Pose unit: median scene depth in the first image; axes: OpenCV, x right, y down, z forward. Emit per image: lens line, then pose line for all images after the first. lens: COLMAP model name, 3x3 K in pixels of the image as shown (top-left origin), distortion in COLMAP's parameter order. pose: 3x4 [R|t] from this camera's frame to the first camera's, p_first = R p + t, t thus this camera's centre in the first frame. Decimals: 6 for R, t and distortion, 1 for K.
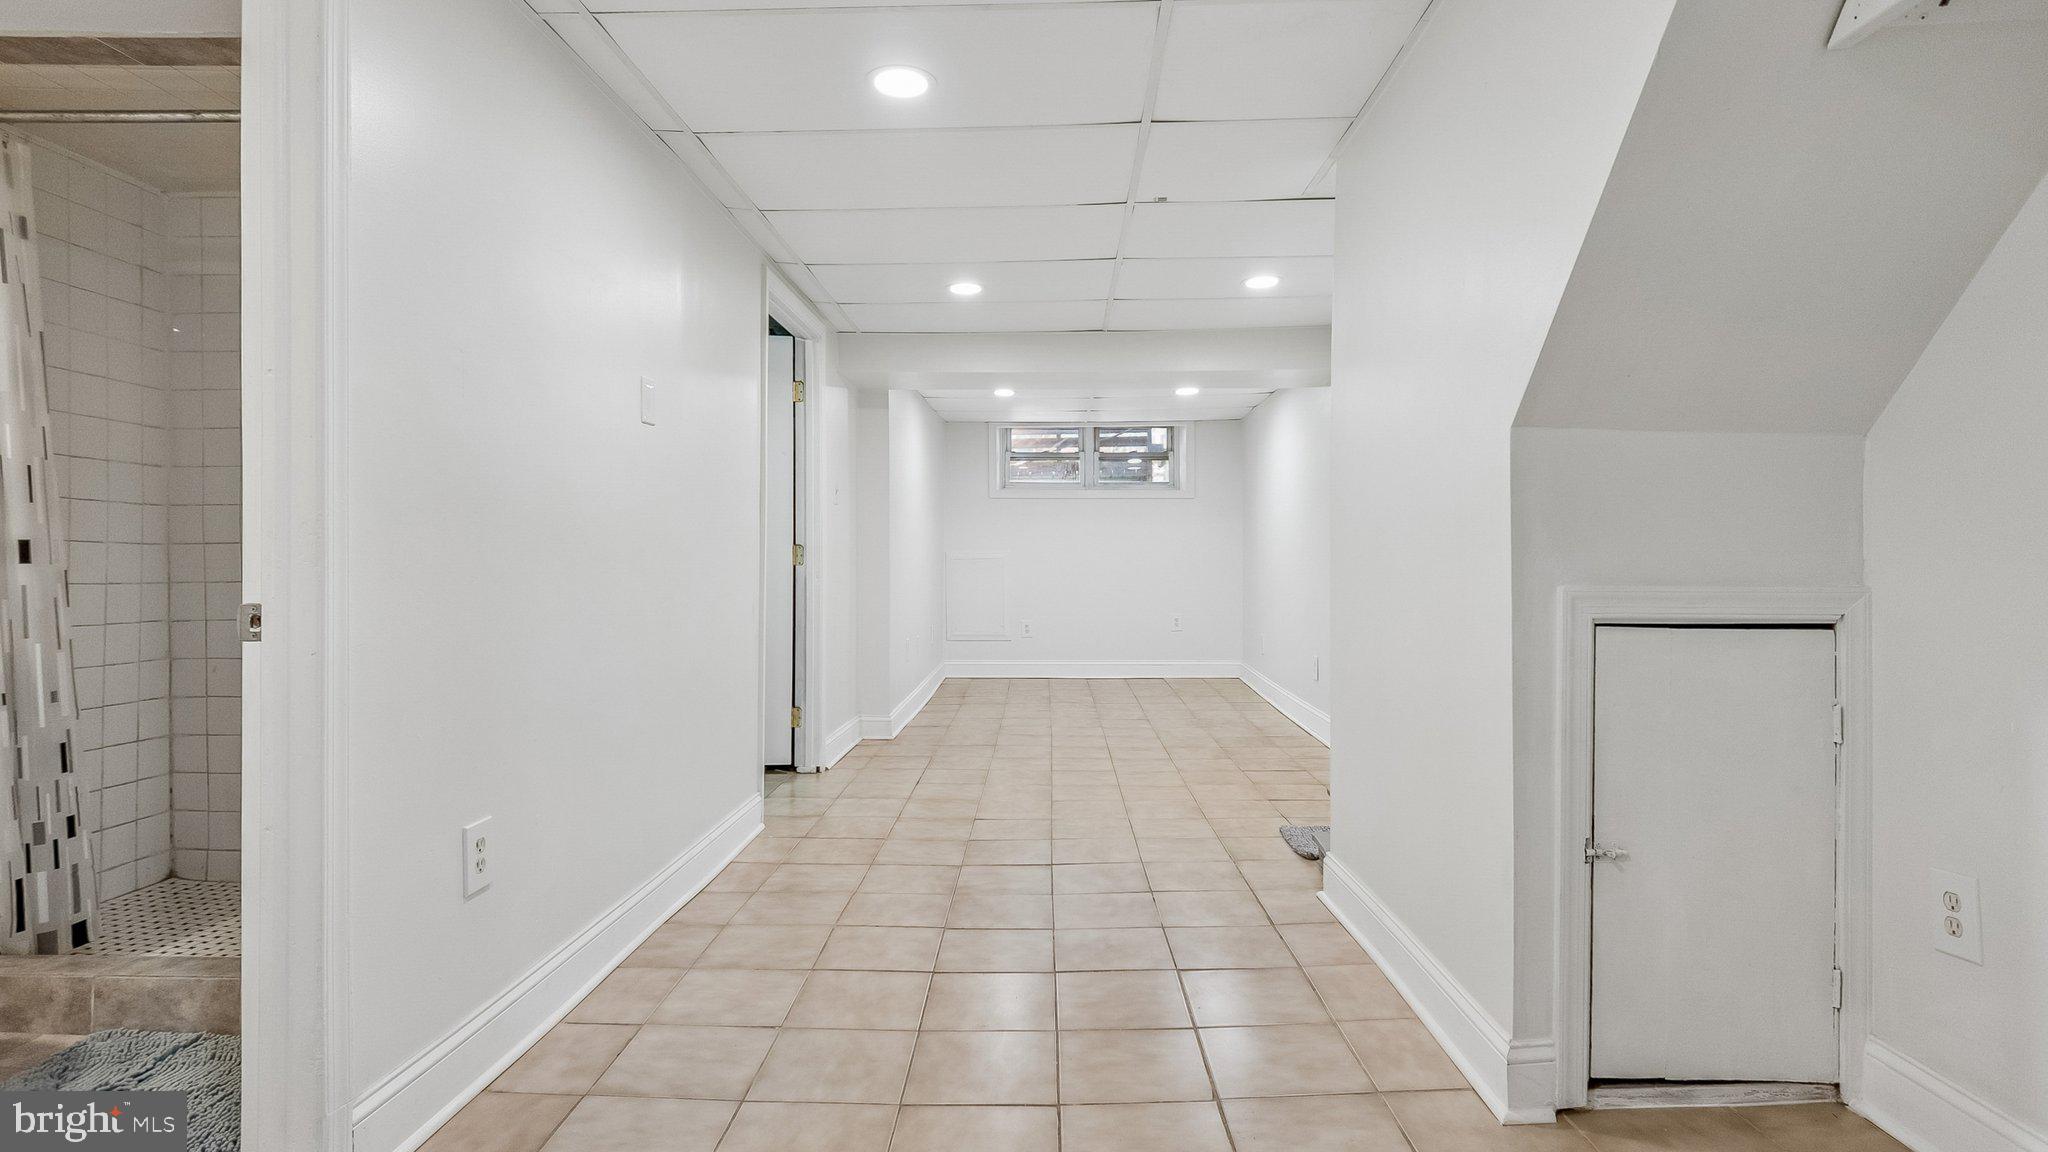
lens RADIAL K [[1076.4, 0, 1025.4], [0, 1076.4, 567.0], [0, 0, 1]] dist [0.067695, -0.036052]
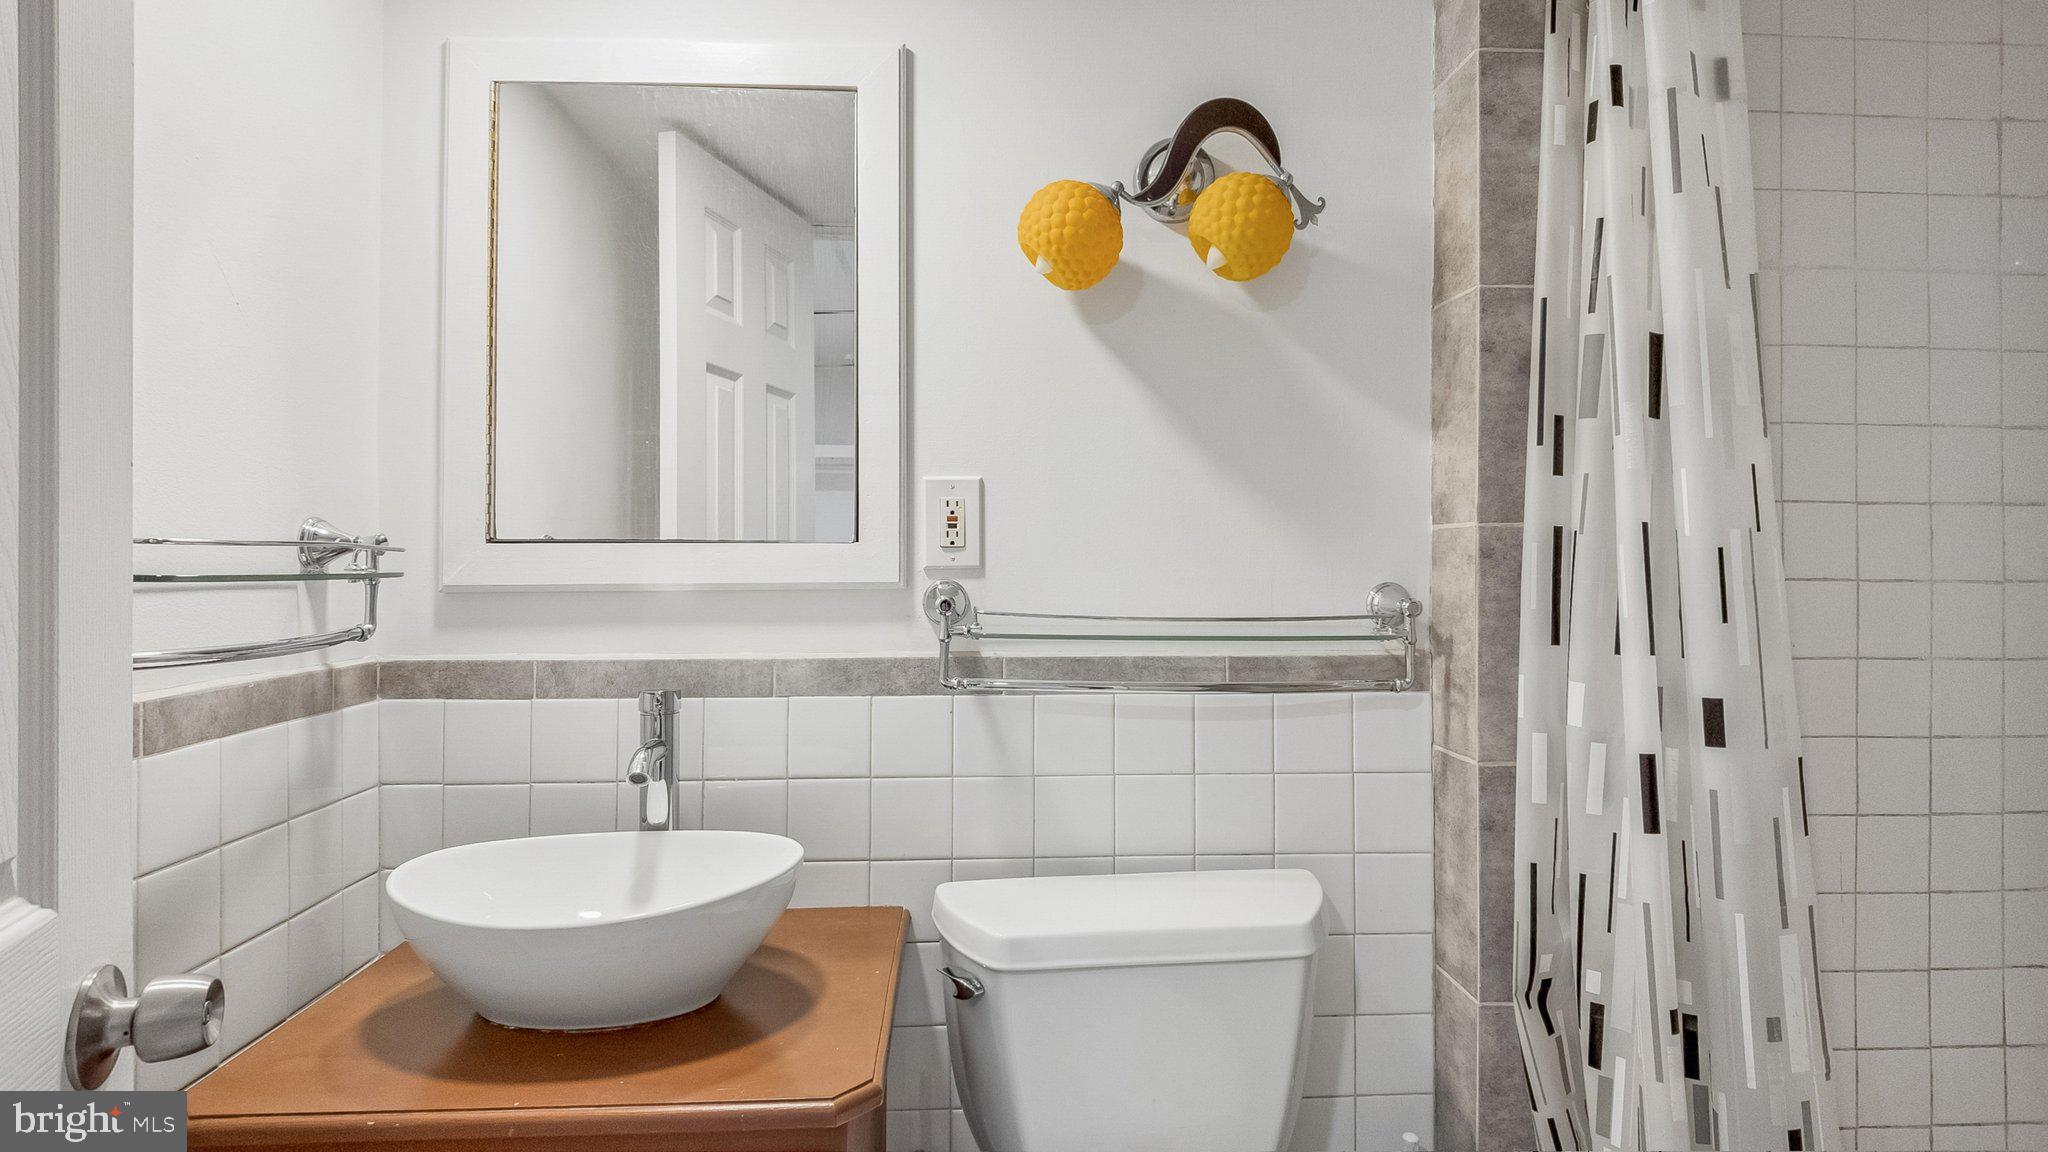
lens RADIAL K [[1074.6, 0, 1029.1], [0, 1074.6, 549.2], [0, 0, 1]] dist [-0.000421, -0.000542]
pose [[0.112757, -0.013182, -0.993535, -0.397864], [0.001543, 0.999913, -0.013092, -0.073725], [0.993621, -0.000057, 0.112767, 0.556098]]
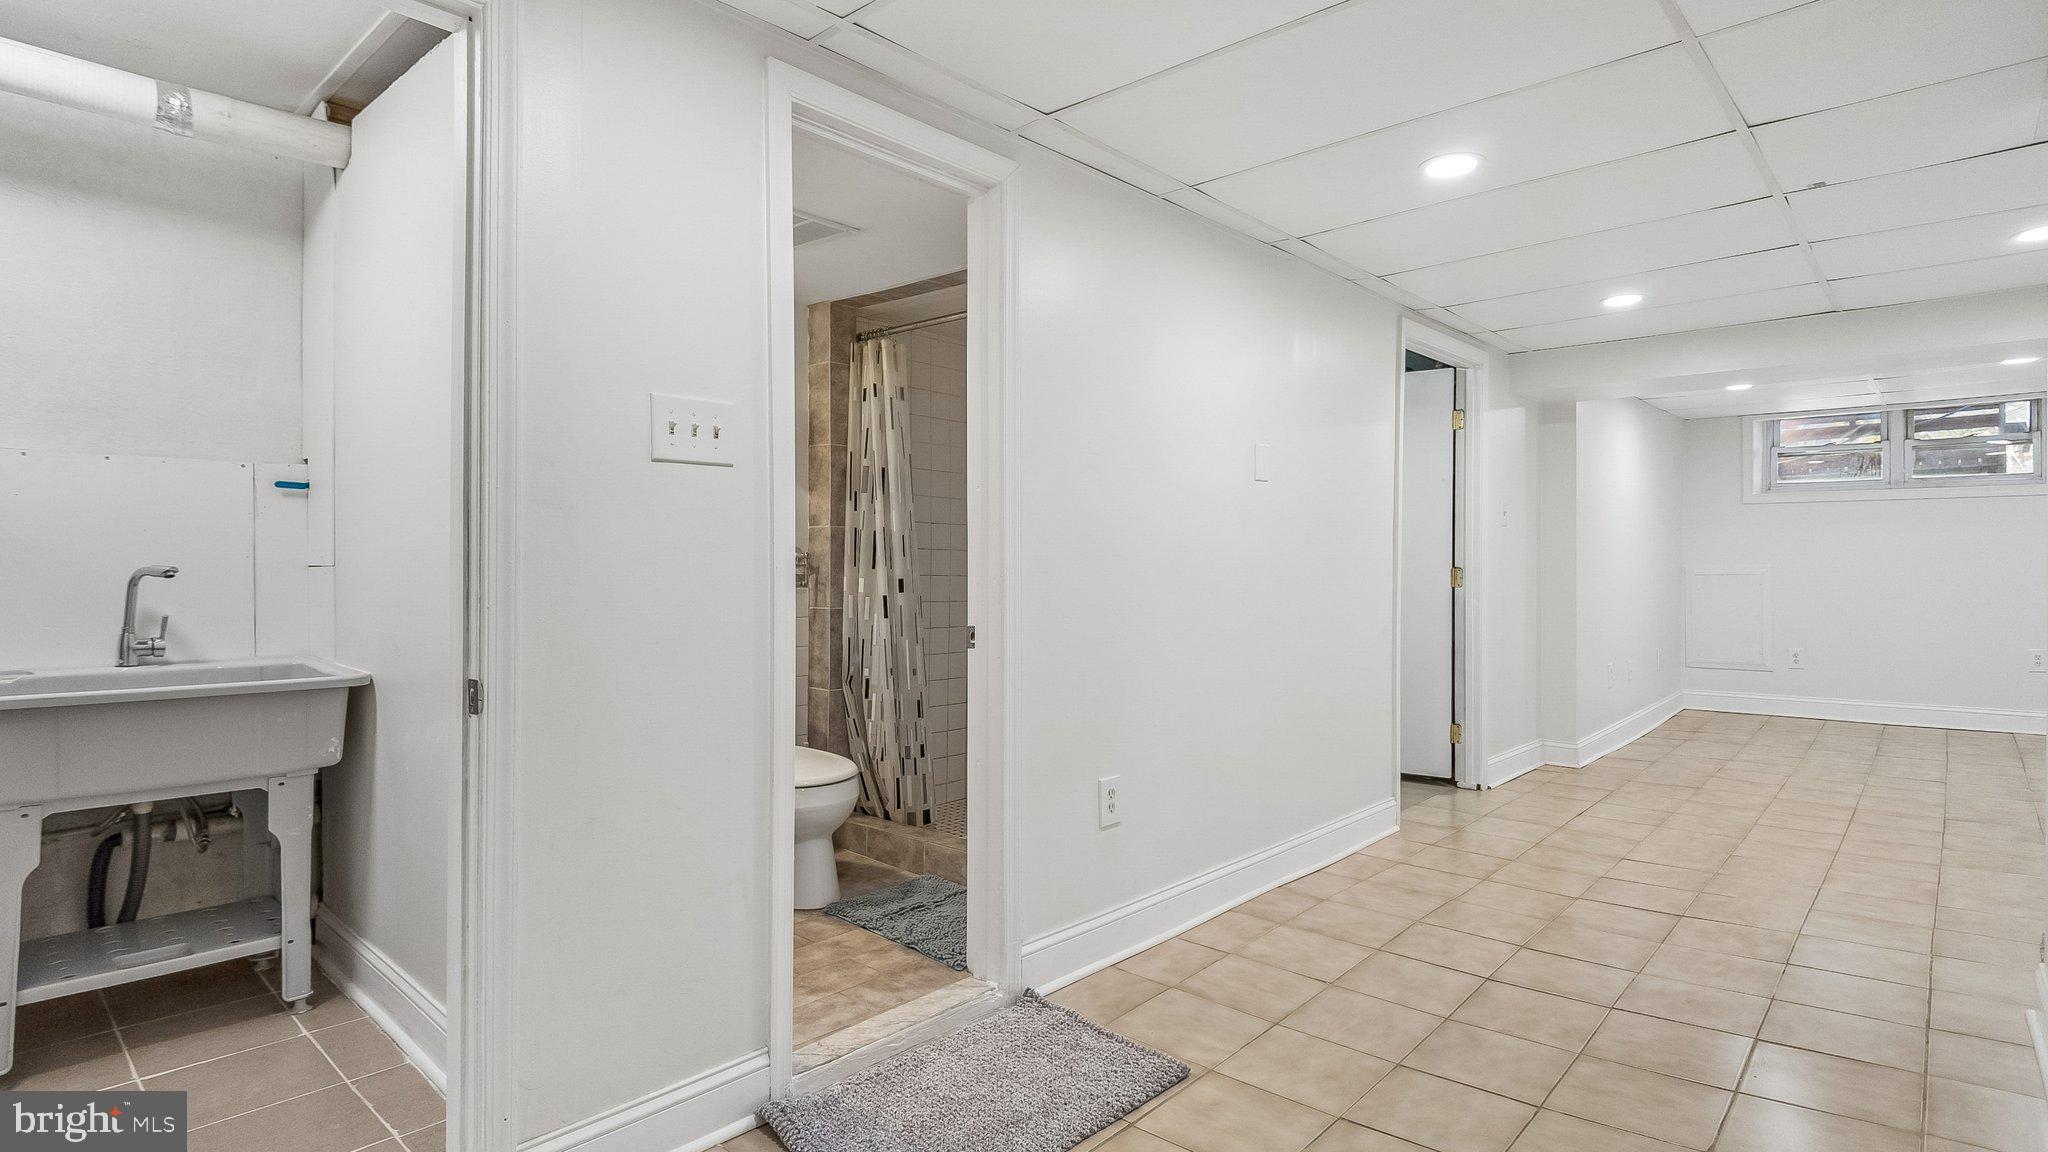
lens RADIAL K [[1076.4, 0, 1025.4], [0, 1076.4, 567.0], [0, 0, 1]] dist [0.067695, -0.036052]
pose [[0.771393, -0.003103, -0.636352, 0.256677], [0.000024, 0.999988, -0.004847, -0.029846], [0.636359, 0.003724, 0.771384, -0.132684]]
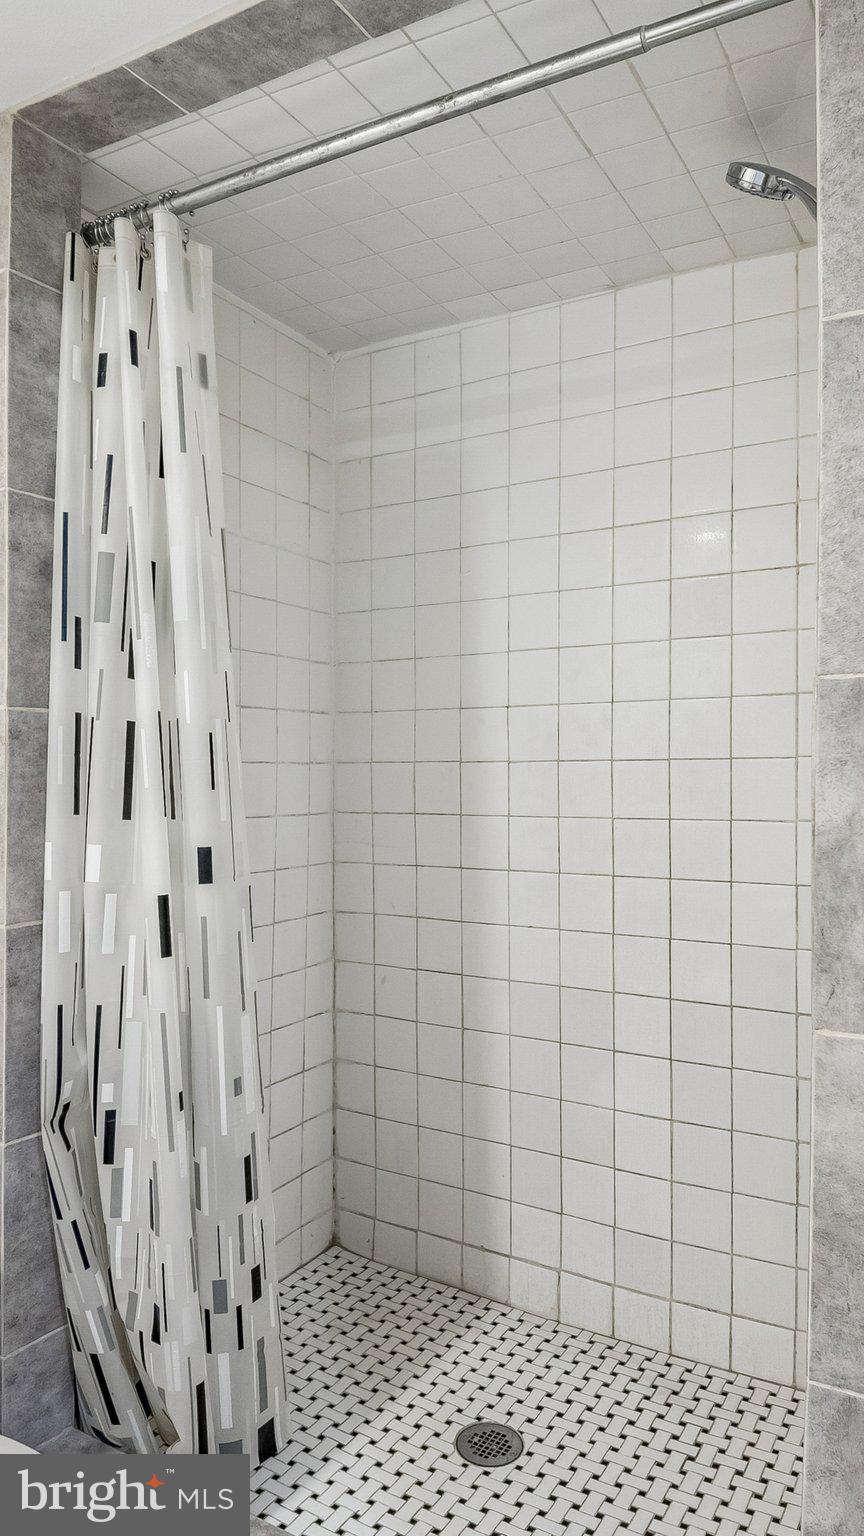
lens RADIAL K [[1023.8, 0, 432.0], [0, 1023.8, 768.0], [0, 0, 1]] dist [0.075686, -0.145166]
pose [[0.884306, 0.007119, -0.466854, -0.435305], [-0.004006, 0.999963, 0.007661, -0.066067], [0.466891, -0.004904, 0.884301, 0.457845]]
